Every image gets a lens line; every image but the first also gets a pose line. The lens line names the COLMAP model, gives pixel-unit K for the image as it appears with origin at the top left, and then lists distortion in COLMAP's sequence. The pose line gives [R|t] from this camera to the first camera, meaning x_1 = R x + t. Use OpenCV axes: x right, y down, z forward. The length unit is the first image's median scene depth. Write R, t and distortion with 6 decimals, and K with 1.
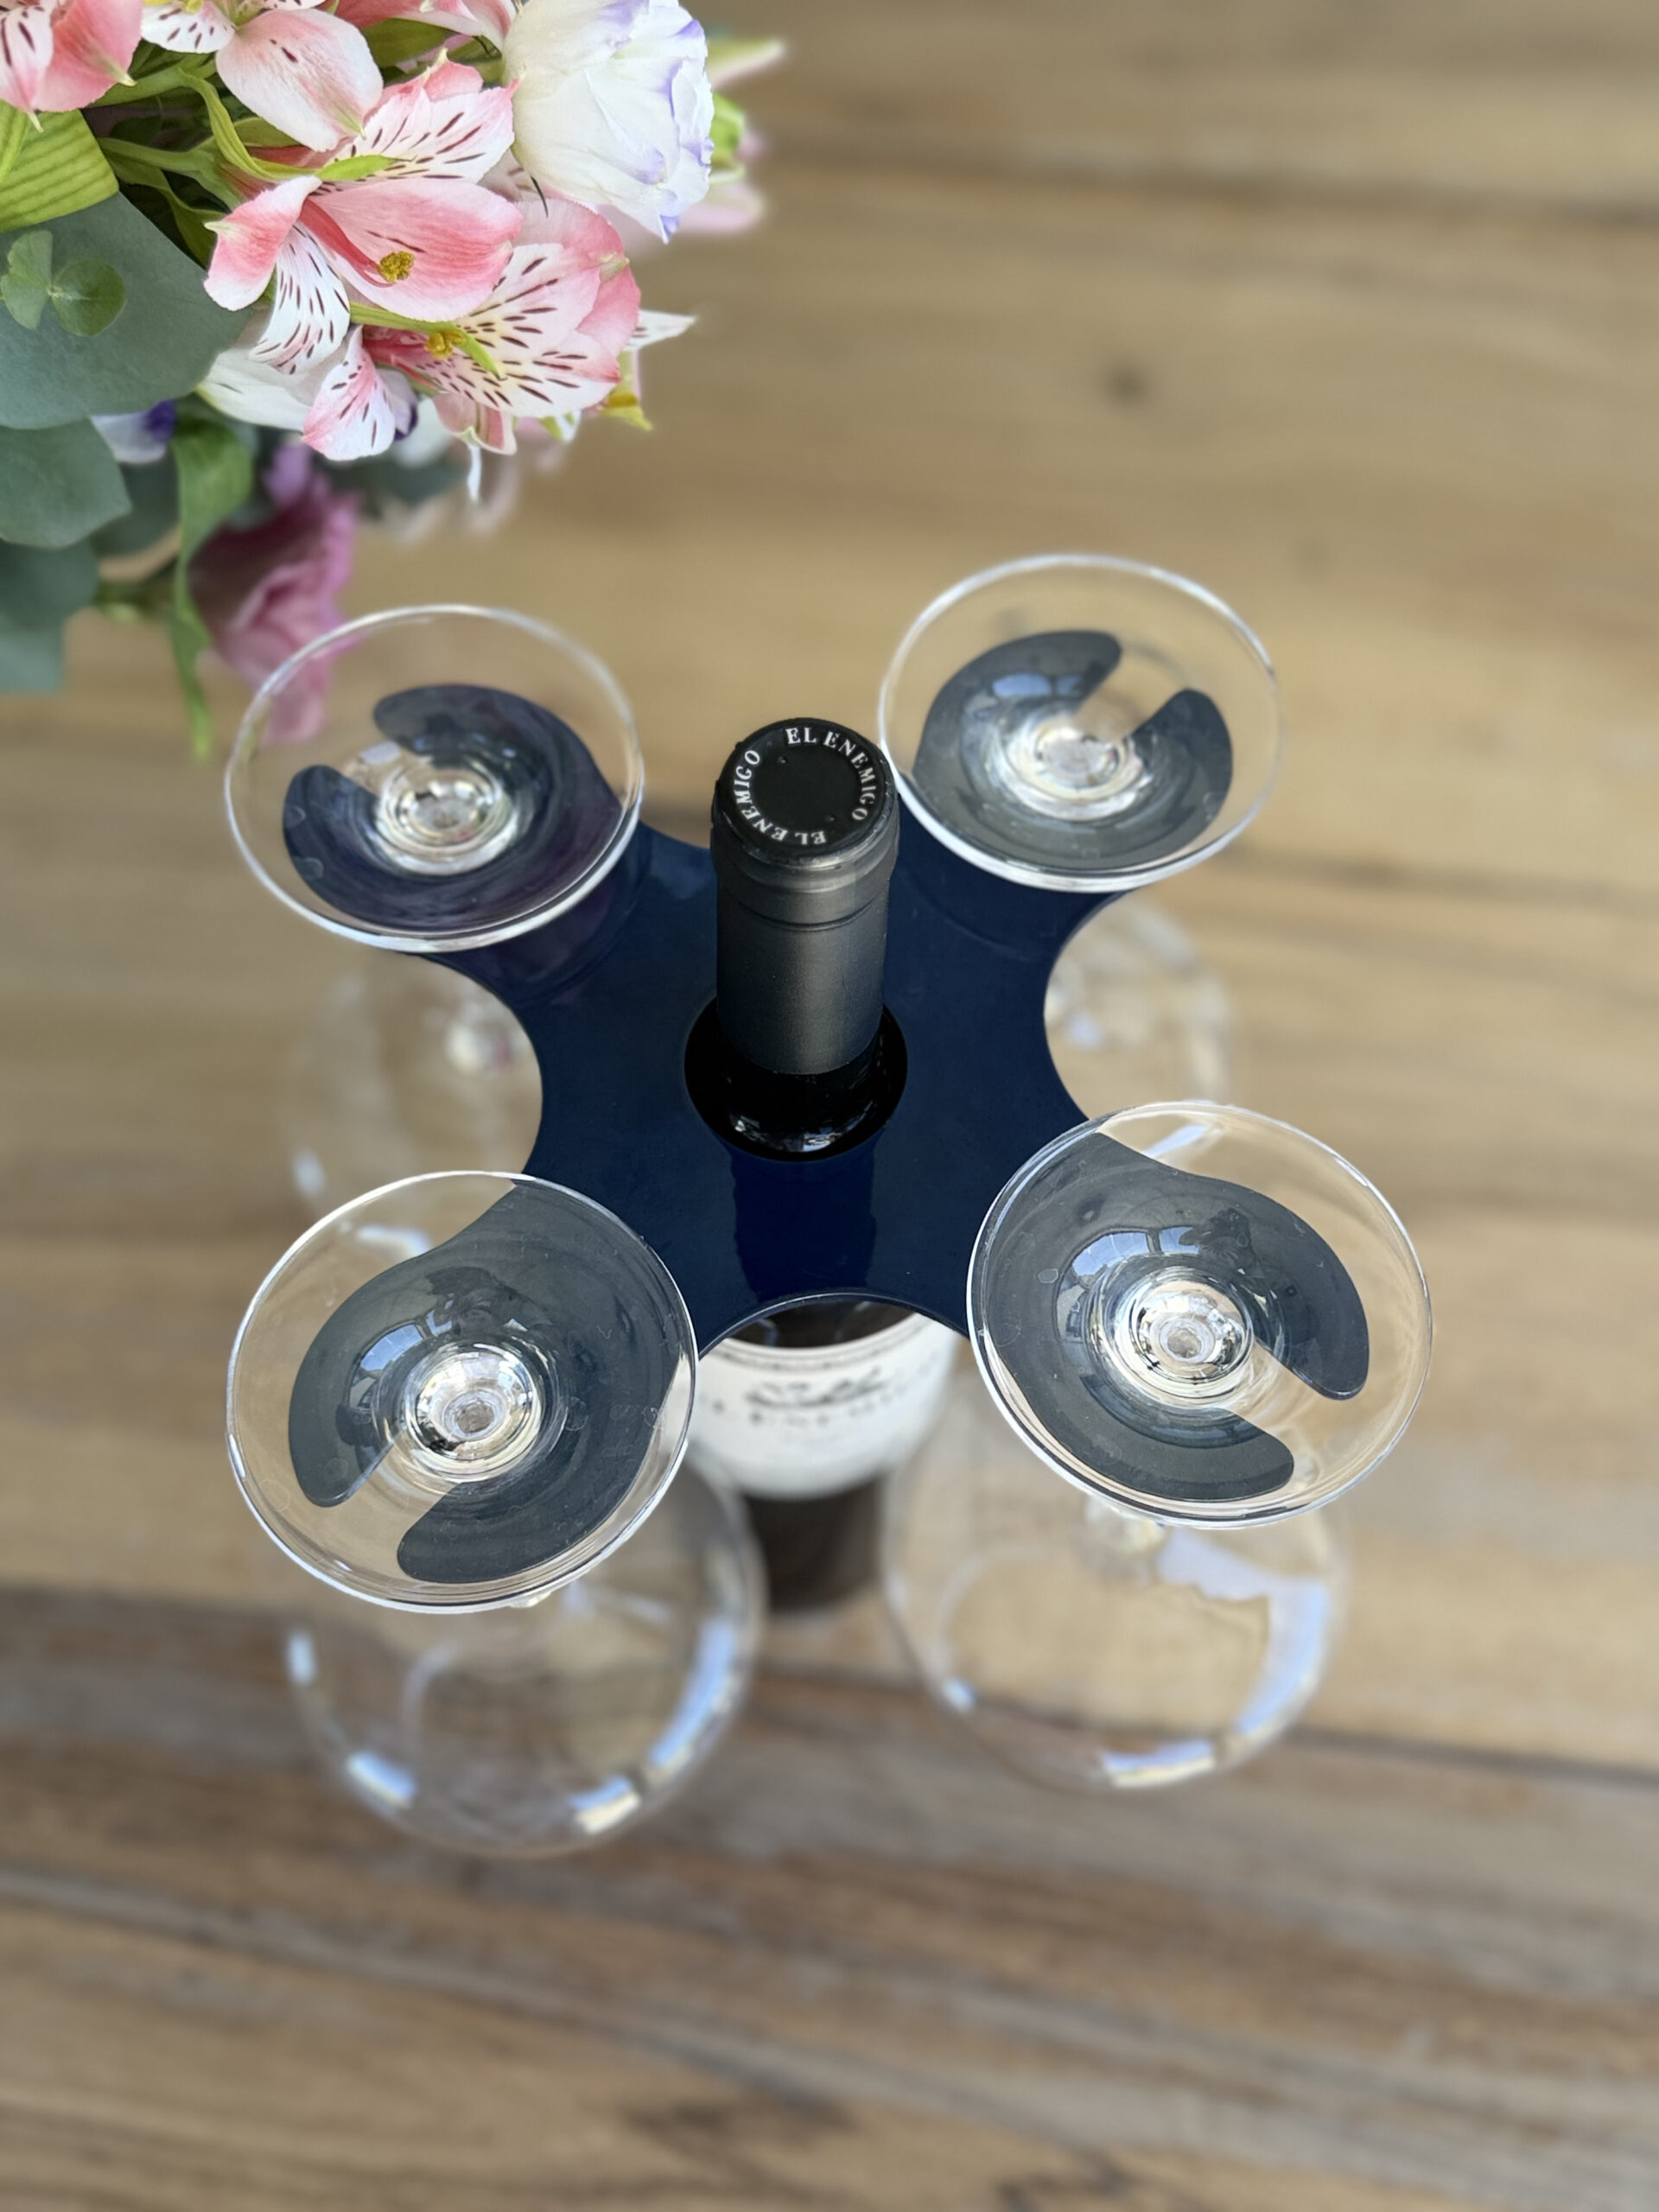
lens RADIAL K [[2509.8, 0, 836.4], [0, 2509.8, 1116.0], [0, 0, 1]] dist [0.028949, 0.000000]
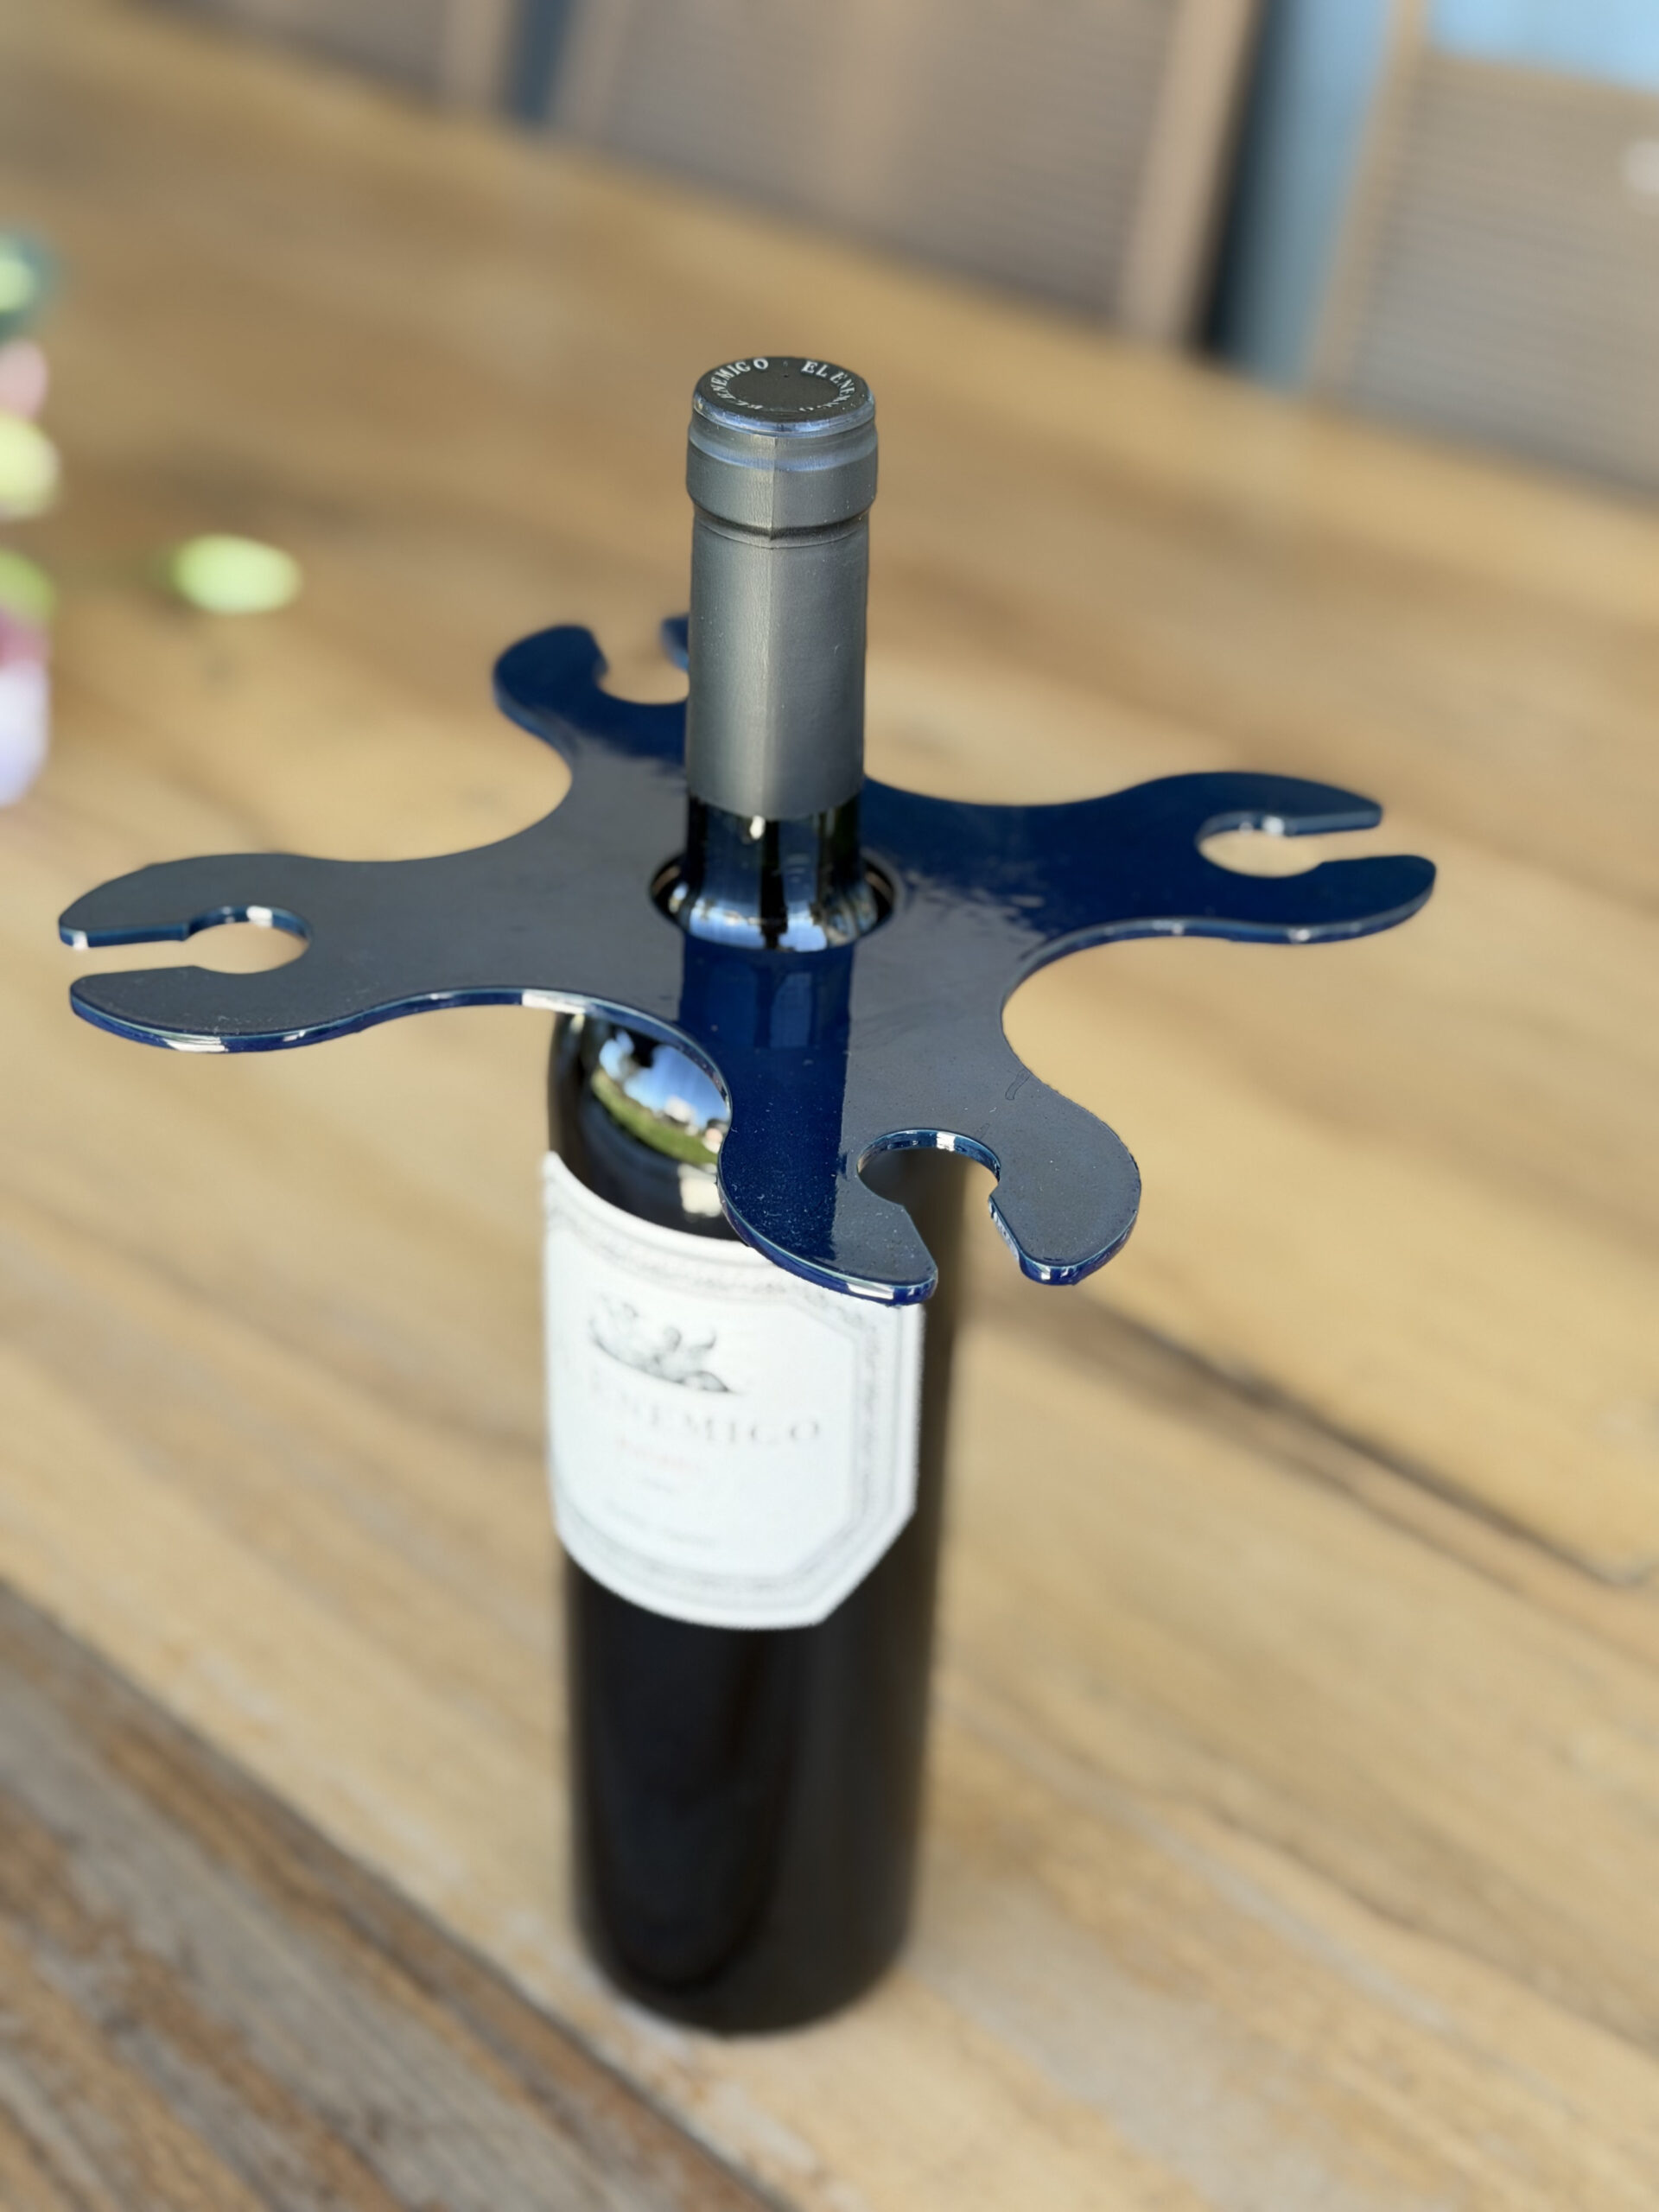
lens RADIAL K [[3277.8, 0, 829.4], [0, 3277.8, 1107.5], [0, 0, 1]] dist [0.078853, 0.000000]
pose [[0.799768, 0.327034, -0.503408, 0.484966], [-0.535764, 0.767121, -0.352820, 0.346408], [0.270791, 0.551883, 0.788732, 0.089858]]
